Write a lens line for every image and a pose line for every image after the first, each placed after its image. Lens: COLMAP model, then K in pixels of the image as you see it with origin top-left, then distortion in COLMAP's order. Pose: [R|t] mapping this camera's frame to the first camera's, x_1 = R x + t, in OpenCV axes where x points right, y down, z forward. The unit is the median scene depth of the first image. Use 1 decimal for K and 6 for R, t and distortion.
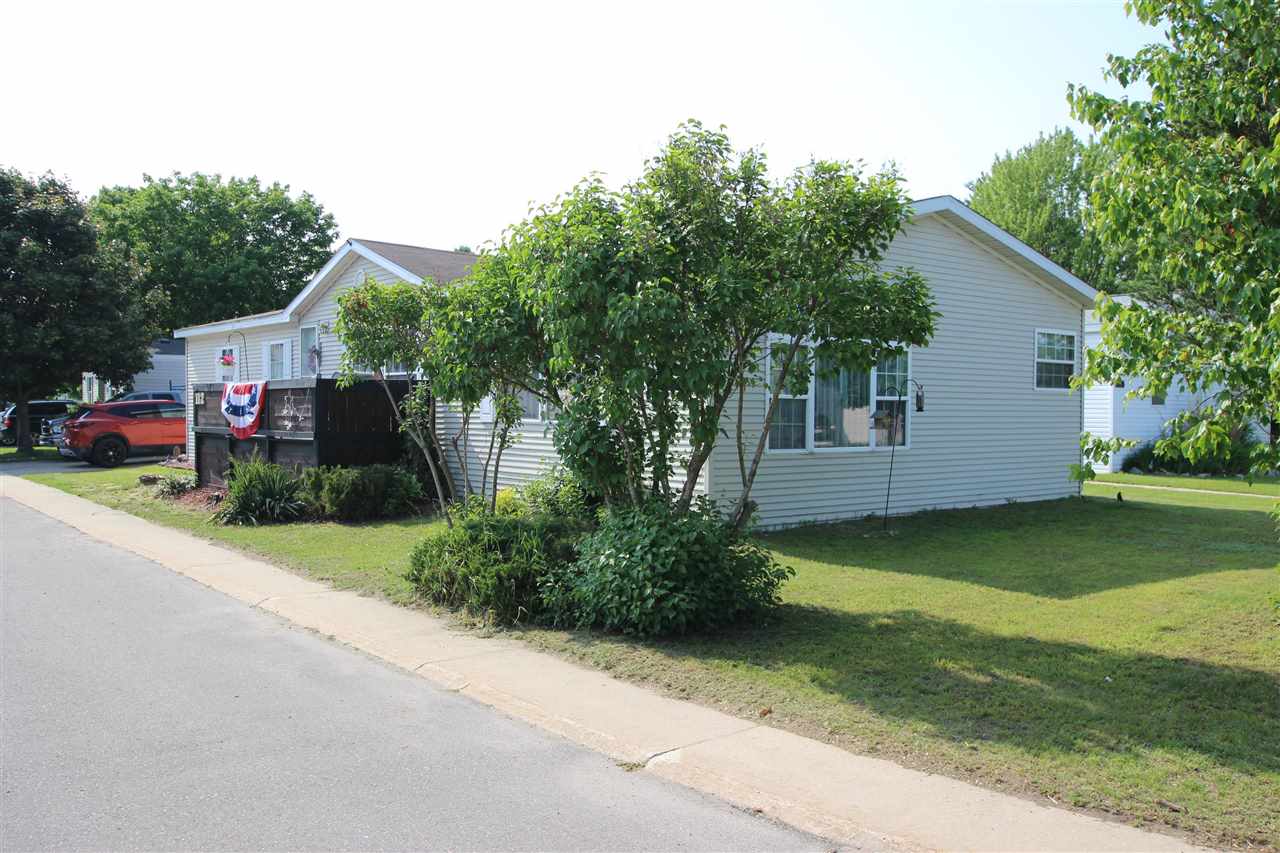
lens RADIAL K [[1081.0, 0, 643.1], [0, 1081.0, 420.2], [0, 0, 1]] dist [0.001935, 0.004162]
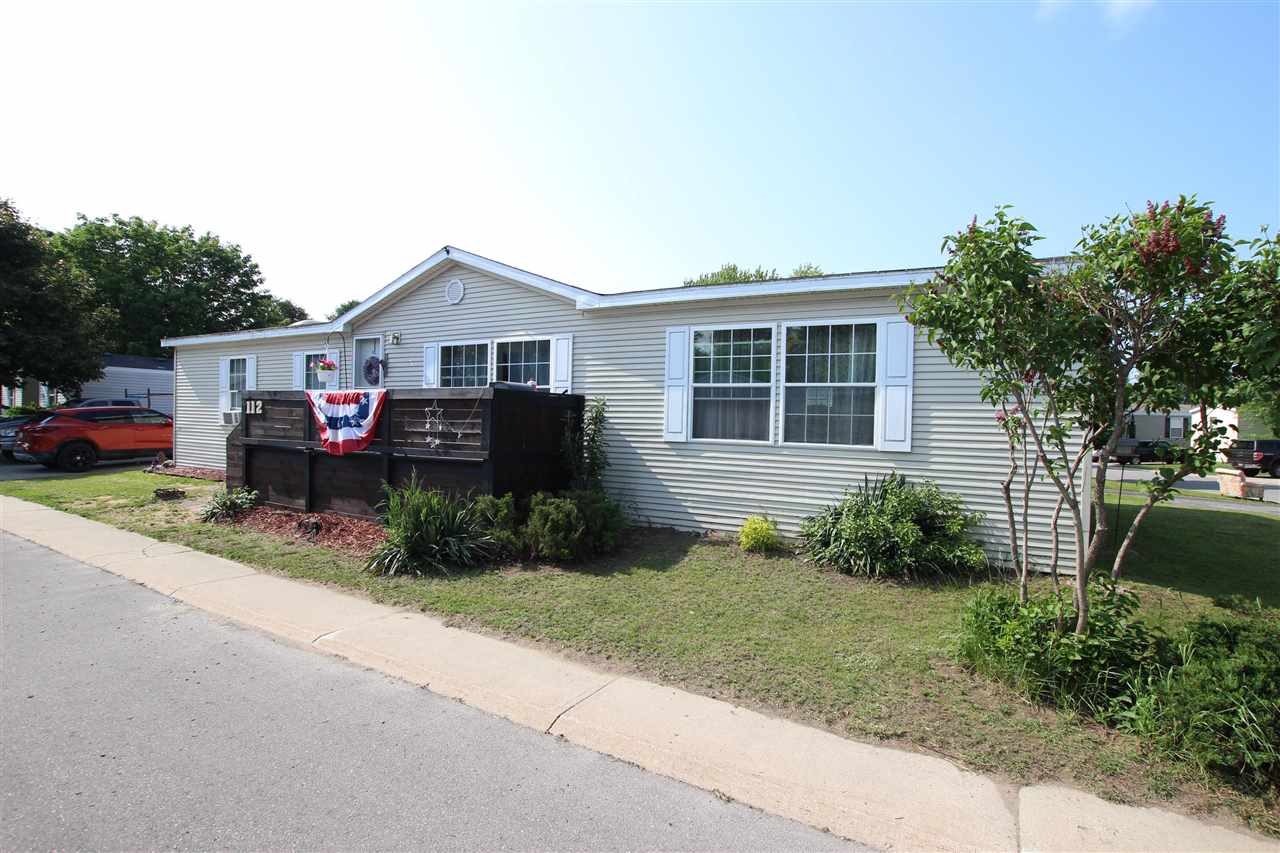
lens RADIAL K [[606.7, 0, 635.7], [0, 606.7, 431.9], [0, 0, 1]] dist [-0.028947, 0.000661]
pose [[0.931057, 0.013035, 0.364641, -0.208274], [-0.016088, 0.999856, 0.005336, -0.005203], [-0.364520, -0.010834, 0.931133, 0.293870]]
